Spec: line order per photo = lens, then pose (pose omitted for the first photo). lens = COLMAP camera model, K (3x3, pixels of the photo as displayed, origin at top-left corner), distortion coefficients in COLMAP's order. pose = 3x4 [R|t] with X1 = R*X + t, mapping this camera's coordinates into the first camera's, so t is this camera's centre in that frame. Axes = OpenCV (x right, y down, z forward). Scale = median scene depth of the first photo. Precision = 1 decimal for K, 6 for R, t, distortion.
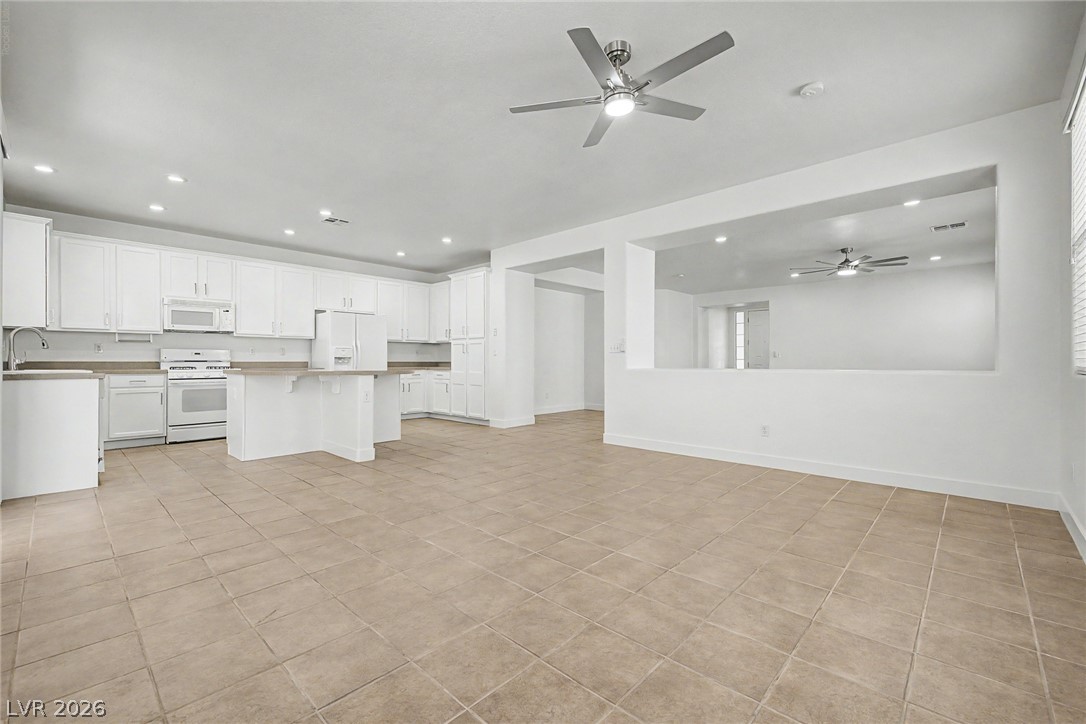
lens RADIAL K [[456.5, 0, 538.3], [0, 456.5, 359.1], [0, 0, 1]] dist [0.009486, 0.000085]
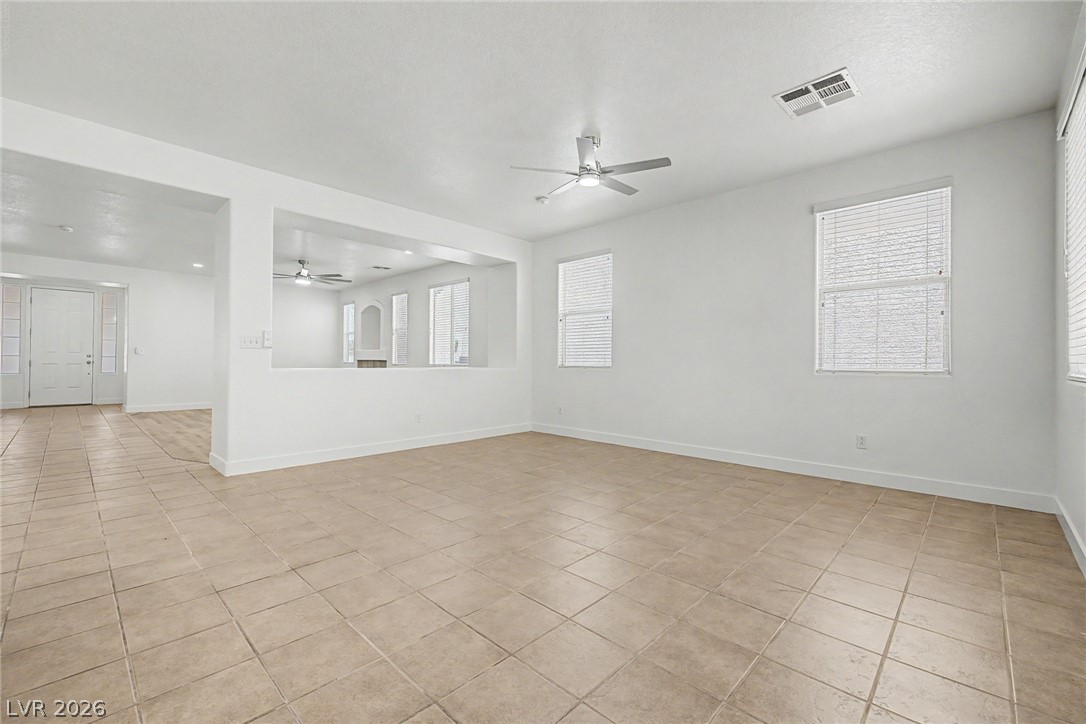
lens RADIAL K [[456.5, 0, 538.3], [0, 456.5, 359.1], [0, 0, 1]] dist [0.009486, 0.000085]
pose [[0.009853, 0.009251, 0.999909, -0.457648], [-0.010611, 0.999902, -0.009147, 0.004164], [-0.999895, -0.010520, 0.009950, 0.429212]]
